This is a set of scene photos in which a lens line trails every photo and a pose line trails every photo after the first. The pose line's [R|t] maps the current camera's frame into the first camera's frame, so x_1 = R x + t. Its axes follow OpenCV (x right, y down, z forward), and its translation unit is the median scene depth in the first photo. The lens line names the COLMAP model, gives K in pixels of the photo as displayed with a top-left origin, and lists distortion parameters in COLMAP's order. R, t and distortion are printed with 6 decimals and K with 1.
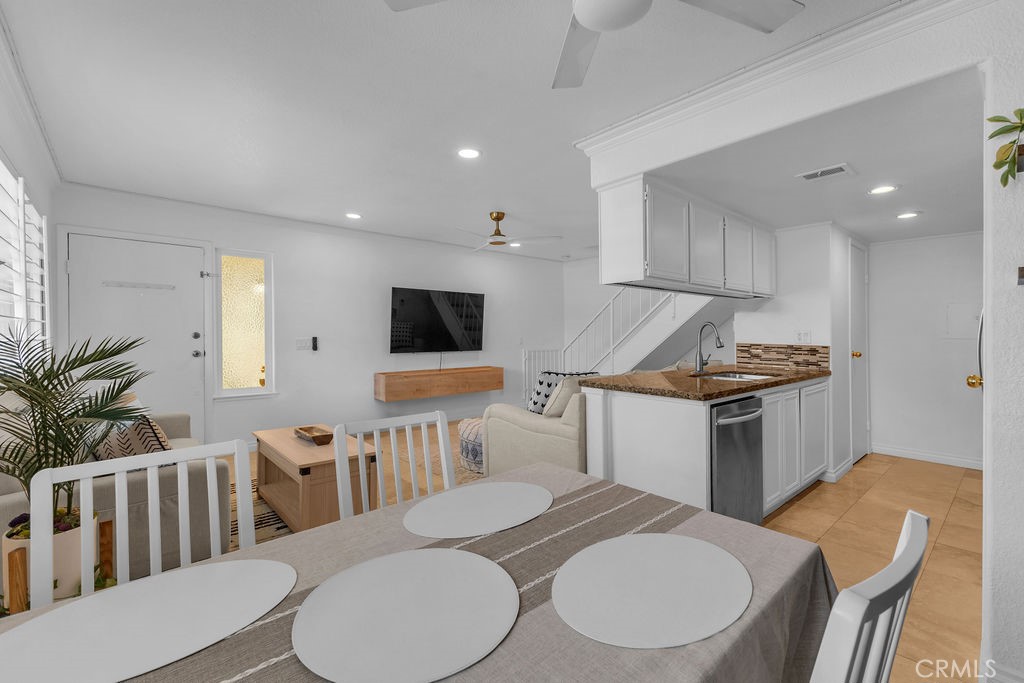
lens RADIAL K [[433.0, 0, 511.4], [0, 433.0, 328.3], [0, 0, 1]] dist [-0.003935, -0.000187]
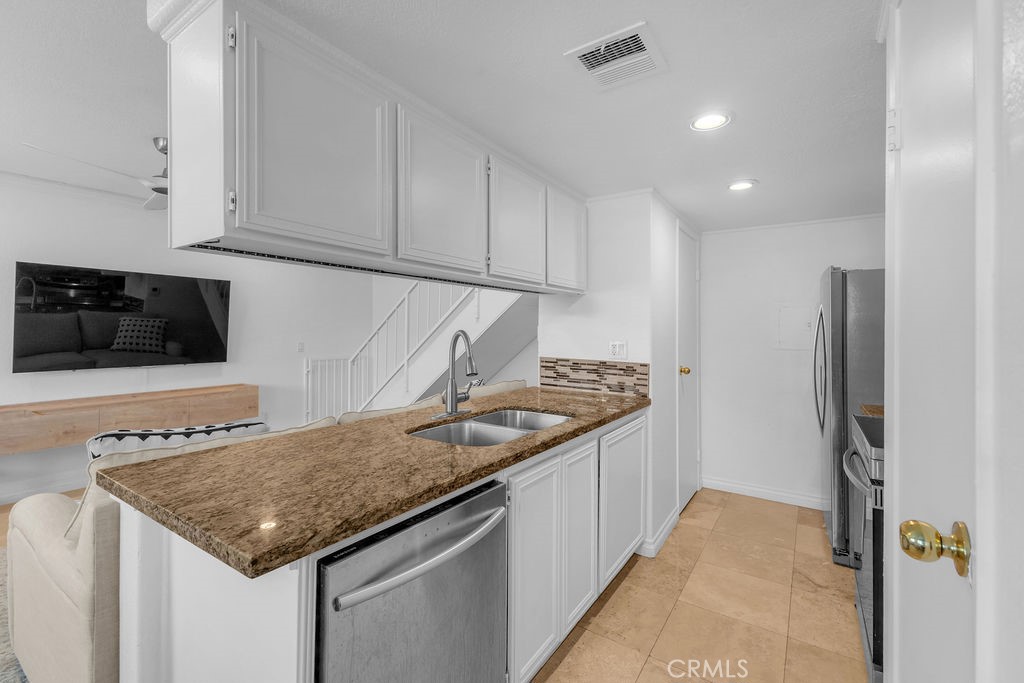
lens RADIAL K [[433.0, 0, 512.5], [0, 433.0, 321.3], [0, 0, 1]] dist [-0.002240, -0.000096]
pose [[0.965090, 0.011374, 0.261672, 0.298955], [-0.009197, 0.999912, -0.009543, -0.017705], [-0.261758, 0.006804, 0.965110, 0.333764]]
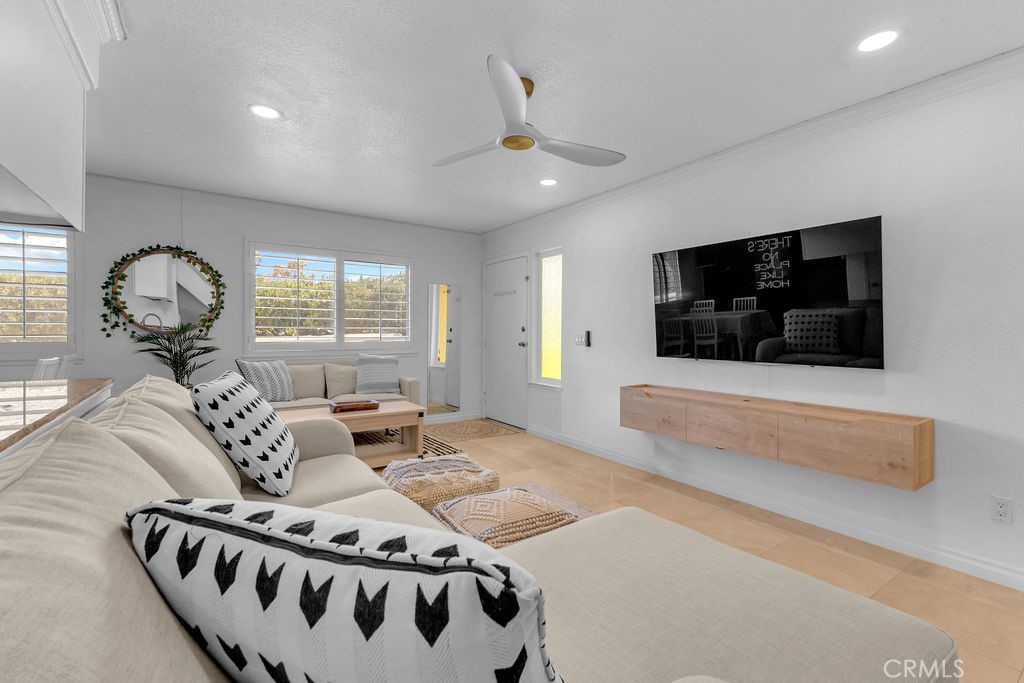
lens RADIAL K [[433.0, 0, 511.4], [0, 433.0, 328.3], [0, 0, 1]] dist [-0.003935, -0.000187]
pose [[-0.092411, -0.010284, -0.995668, 0.518265], [0.006577, 0.999919, -0.010939, 0.028323], [0.995699, -0.007560, -0.092336, 1.125013]]
